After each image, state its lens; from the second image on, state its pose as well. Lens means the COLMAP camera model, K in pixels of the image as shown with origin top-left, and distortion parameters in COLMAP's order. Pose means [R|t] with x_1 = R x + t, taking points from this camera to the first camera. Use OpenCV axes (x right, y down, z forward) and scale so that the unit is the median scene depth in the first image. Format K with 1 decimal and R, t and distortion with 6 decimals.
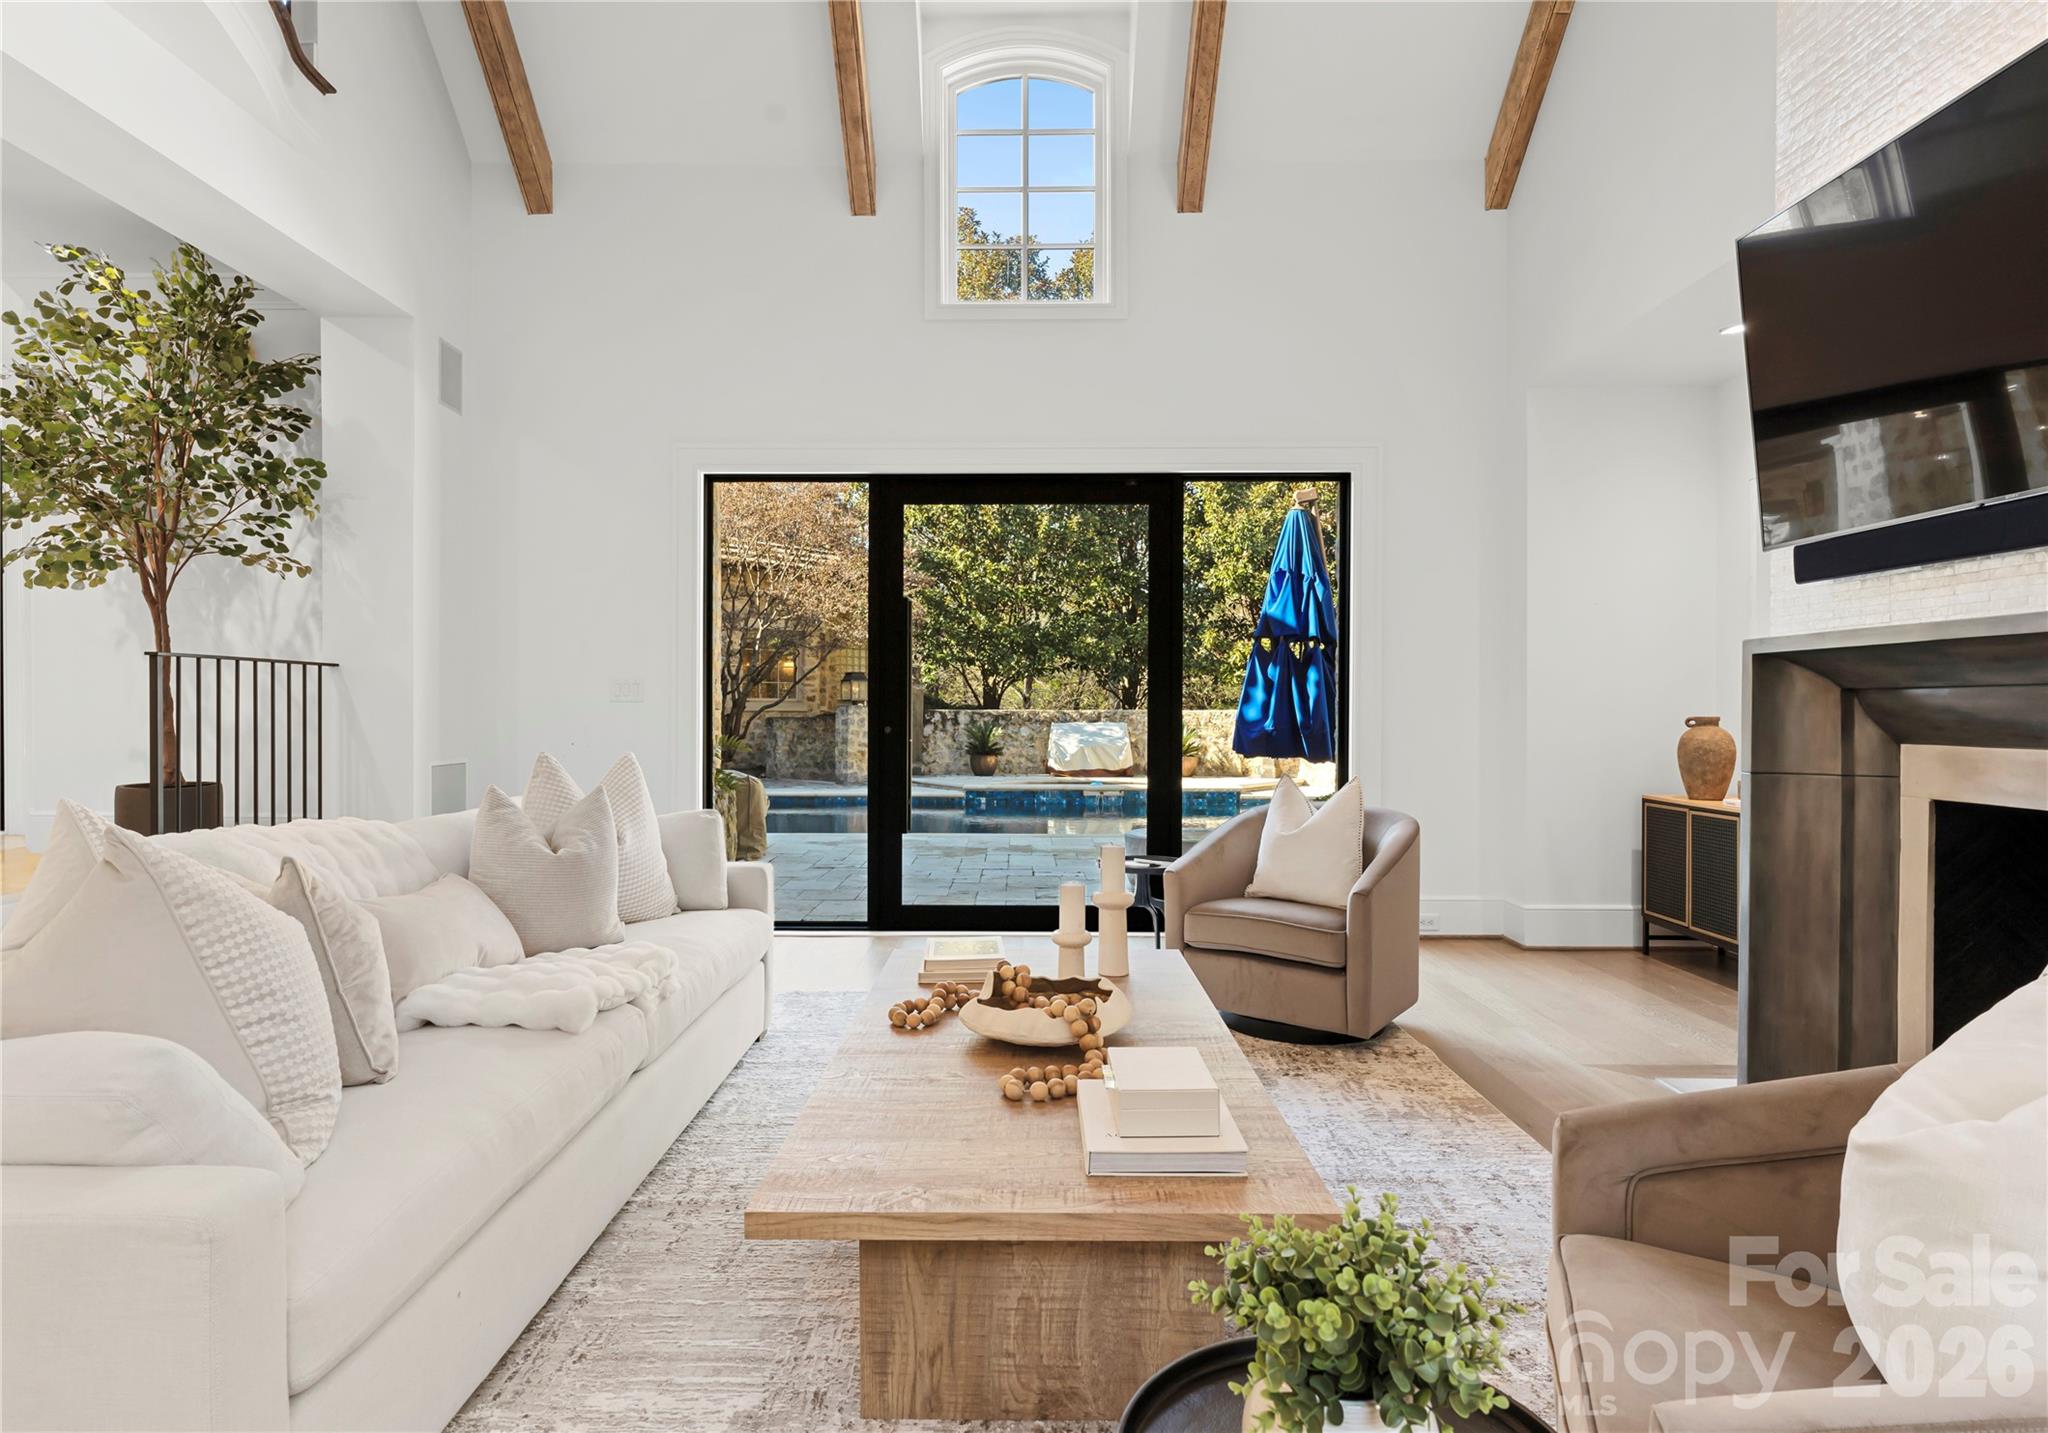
lens RADIAL K [[1074.0, 0, 1024.0], [0, 1074.0, 716.5], [0, 0, 1]] dist [-0.001616, -0.001984]
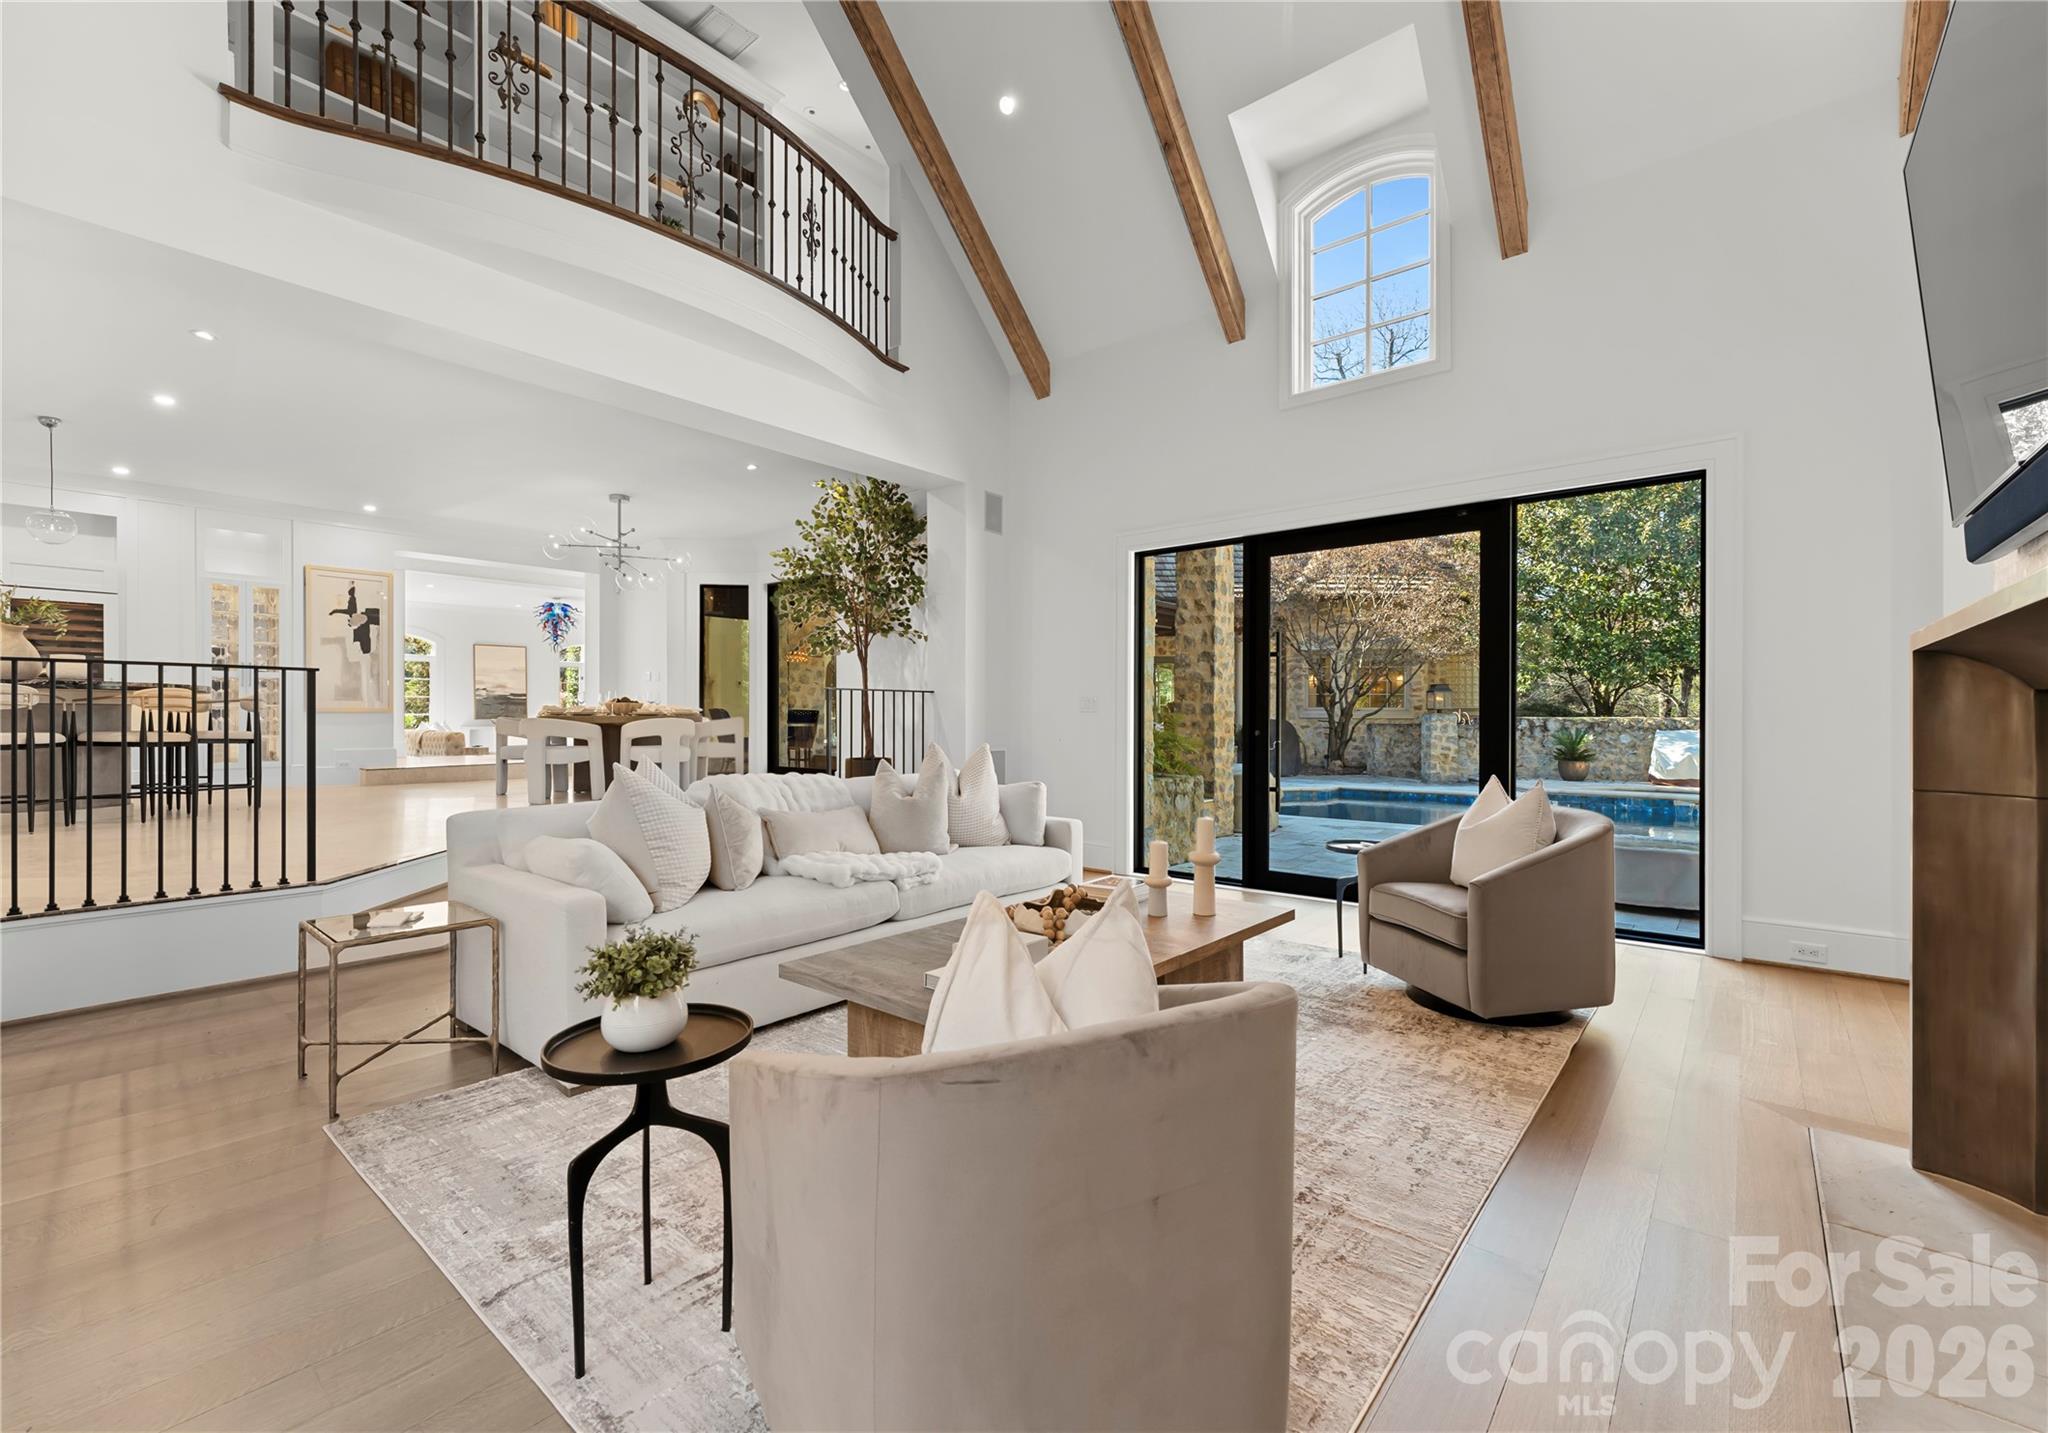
lens RADIAL K [[879.3, 0, 1006.5], [0, 879.3, 716.2], [0, 0, 1]] dist [0.000005, -0.000246]
pose [[0.762053, -0.002671, -0.647510, 0.336065], [-0.002358, 0.999973, -0.006900, 0.000082], [0.647511, 0.006785, 0.762026, 0.000222]]
